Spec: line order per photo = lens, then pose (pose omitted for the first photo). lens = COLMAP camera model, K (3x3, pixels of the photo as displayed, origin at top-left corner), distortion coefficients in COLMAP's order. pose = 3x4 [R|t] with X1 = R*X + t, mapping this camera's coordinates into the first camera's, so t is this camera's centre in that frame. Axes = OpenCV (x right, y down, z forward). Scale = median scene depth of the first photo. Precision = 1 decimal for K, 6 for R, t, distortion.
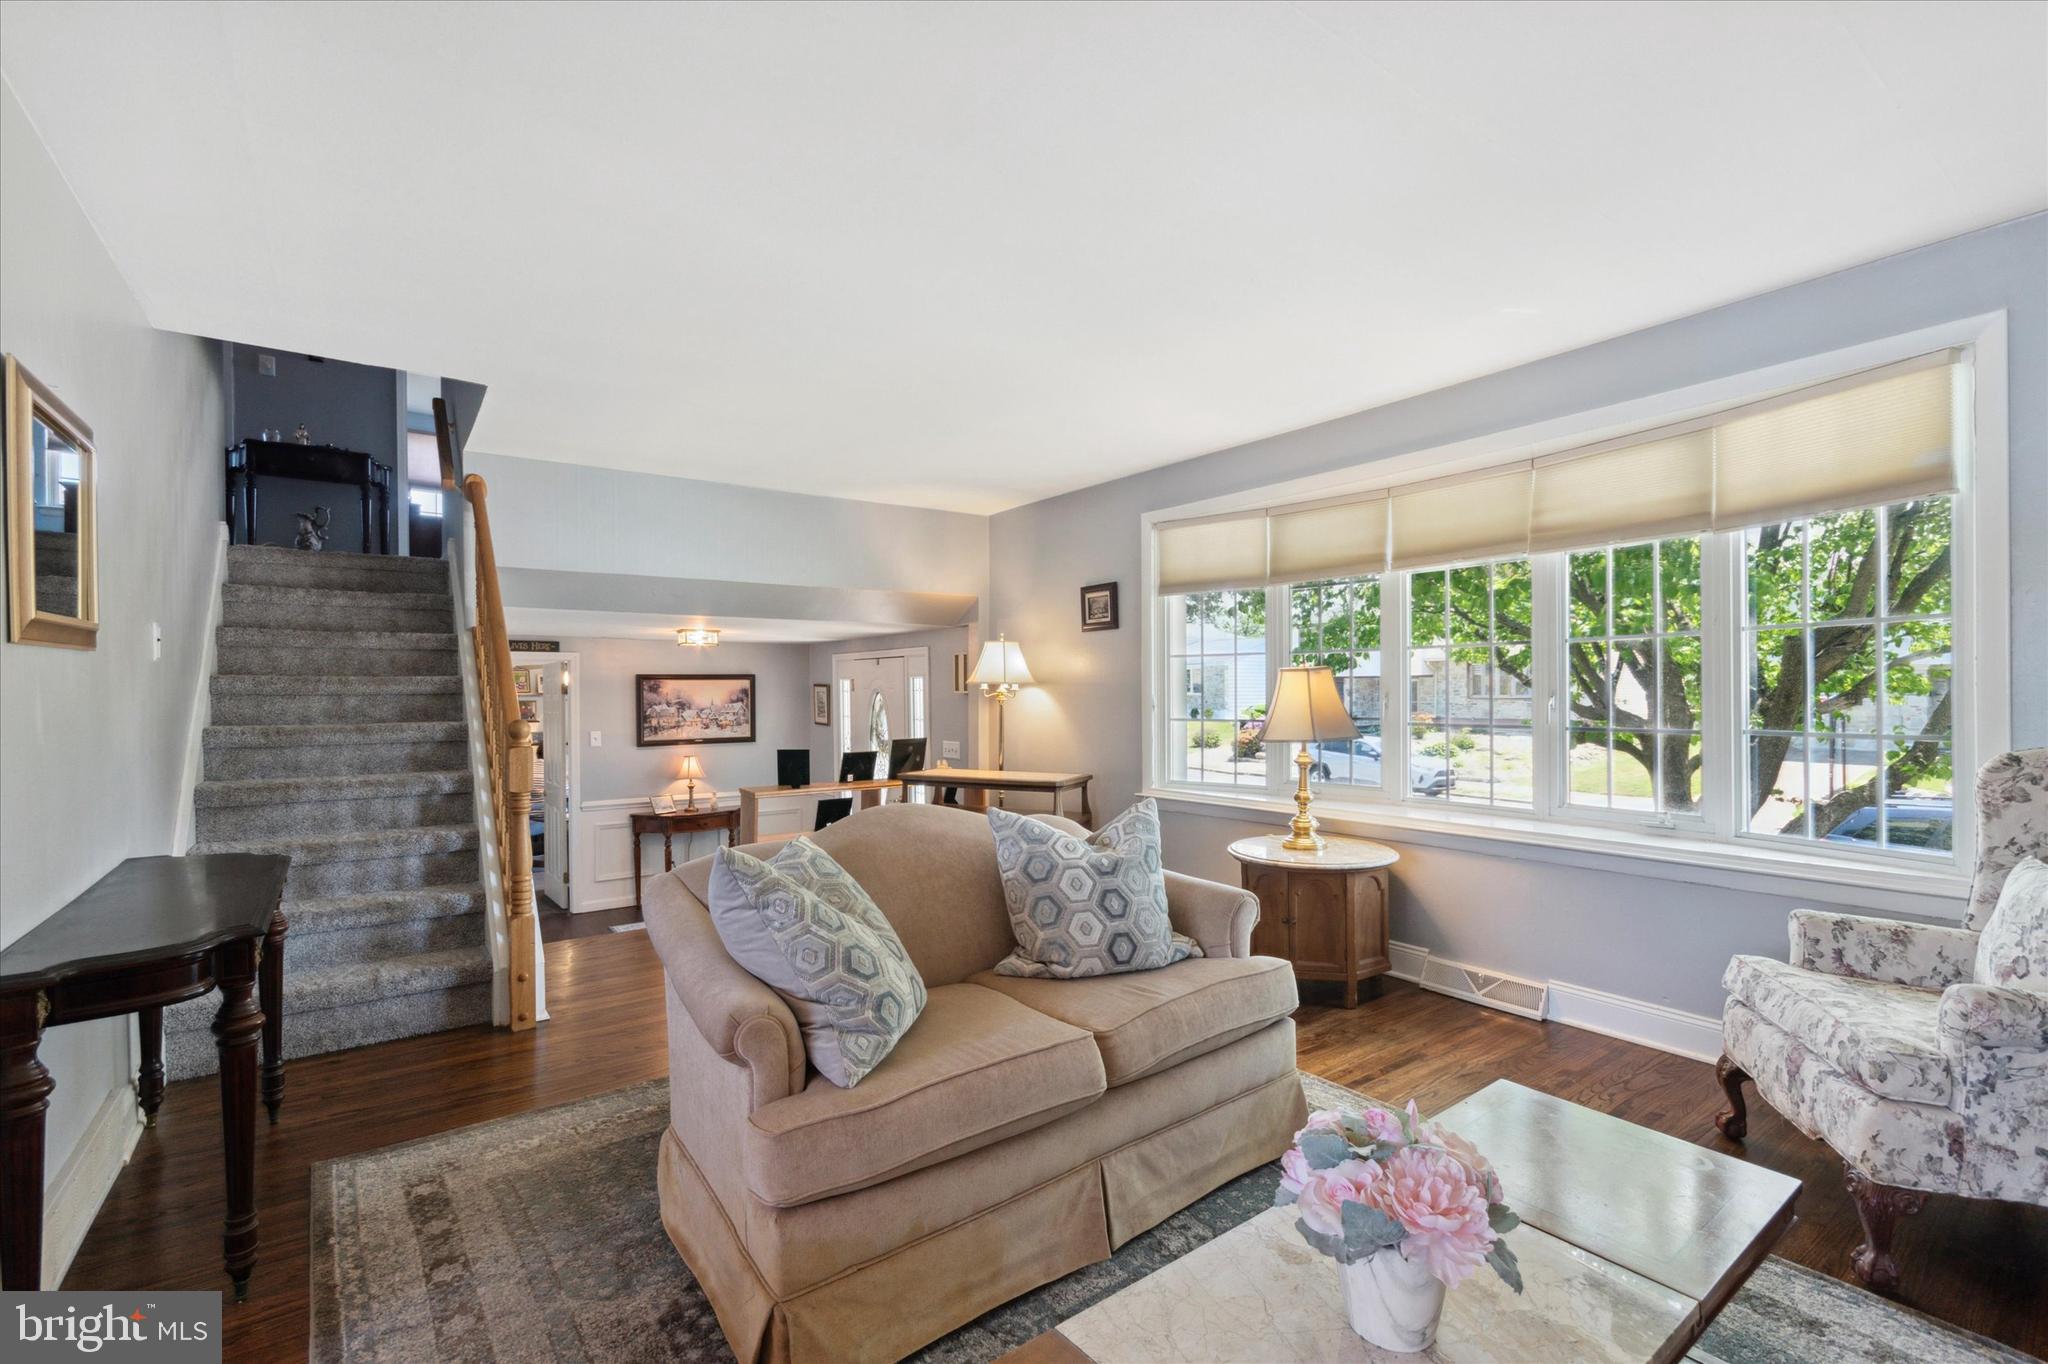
lens RADIAL K [[923.2, 0, 1002.8], [0, 923.2, 683.2], [0, 0, 1]] dist [-0.000621, 0.000813]
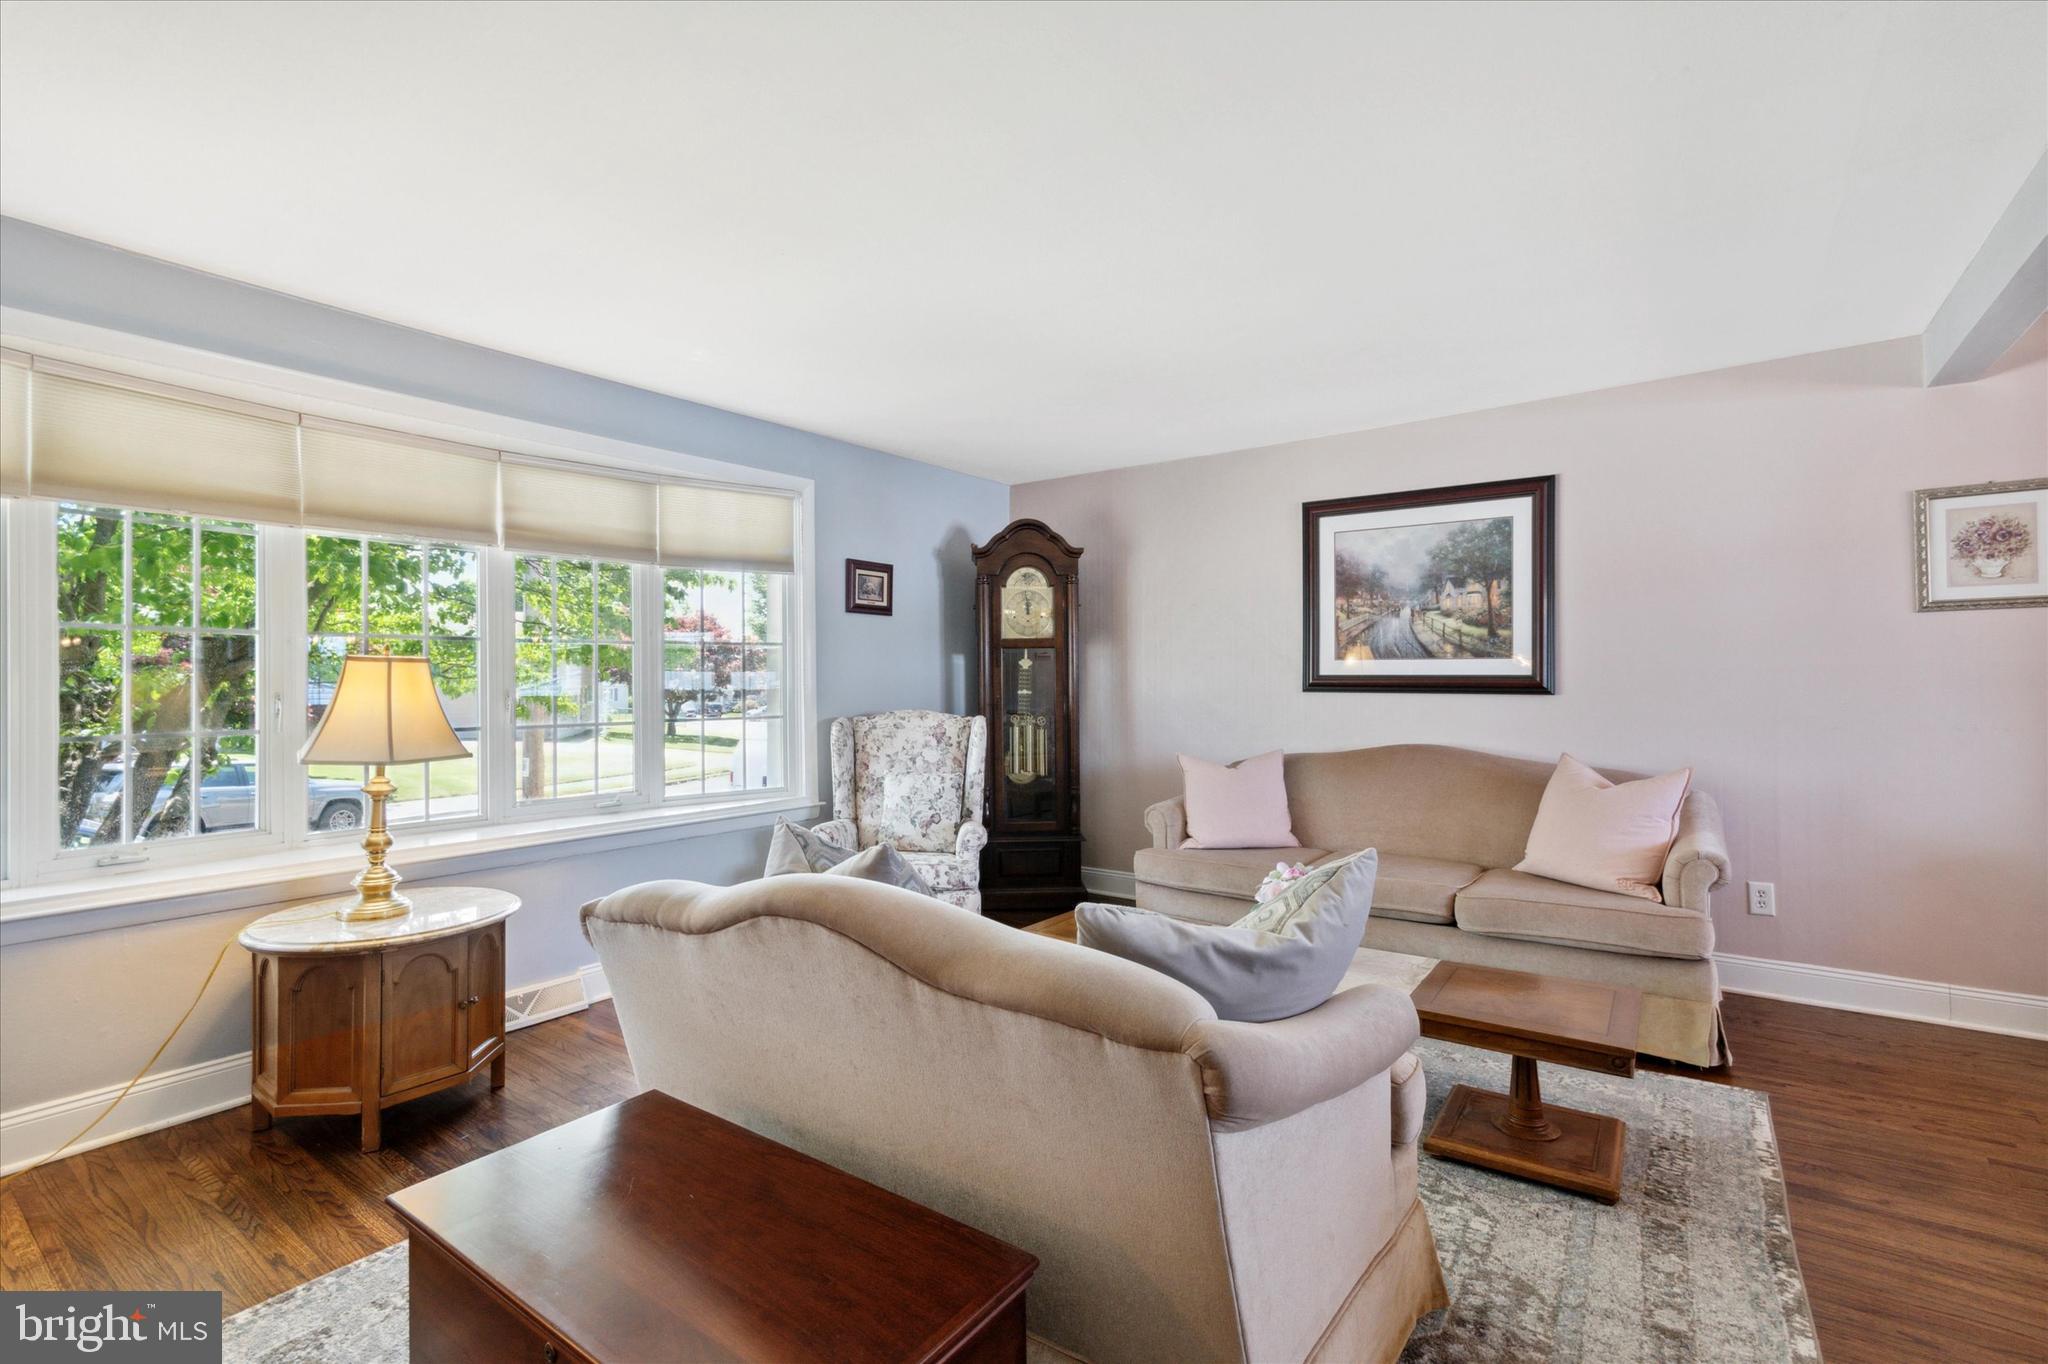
lens RADIAL K [[923.2, 0, 1003.9], [0, 923.2, 672.4], [0, 0, 1]] dist [-0.000621, 0.000813]
pose [[-0.302337, 0.022435, 0.952937, -0.404533], [0.001246, 0.999731, -0.023141, 0.009800], [-0.953200, -0.005809, -0.302283, 0.630730]]
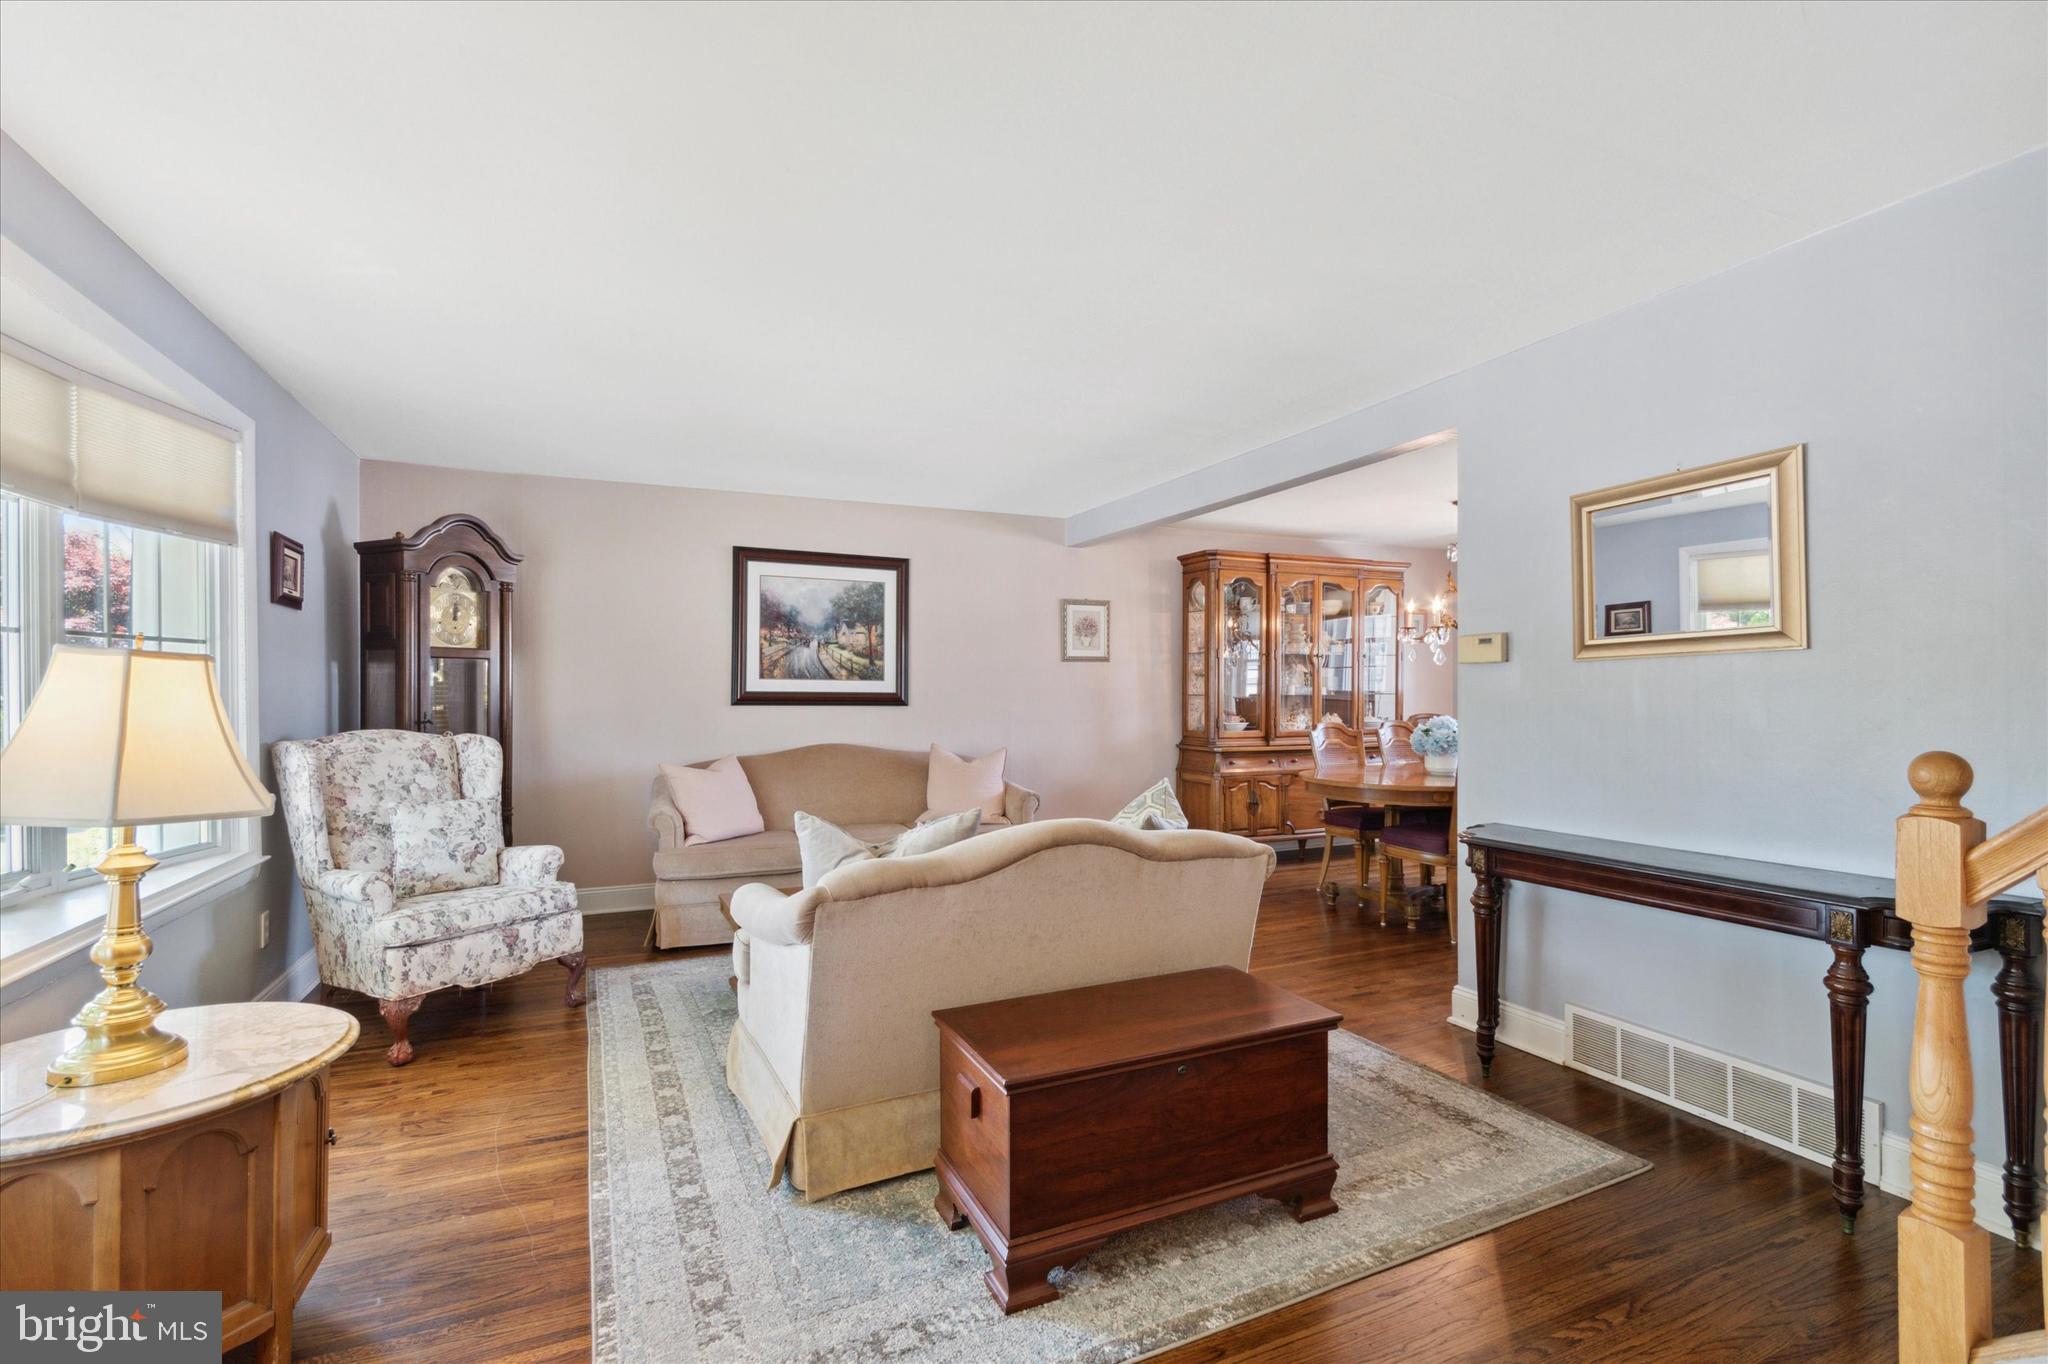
lens RADIAL K [[923.2, 0, 1016.5], [0, 923.2, 688.4], [0, 0, 1]] dist [-0.000621, 0.000813]
pose [[-0.979650, 0.013009, 0.200293, -0.144344], [0.009787, 0.999806, -0.017071, 0.010317], [-0.200476, -0.014763, -0.979587, 1.110354]]
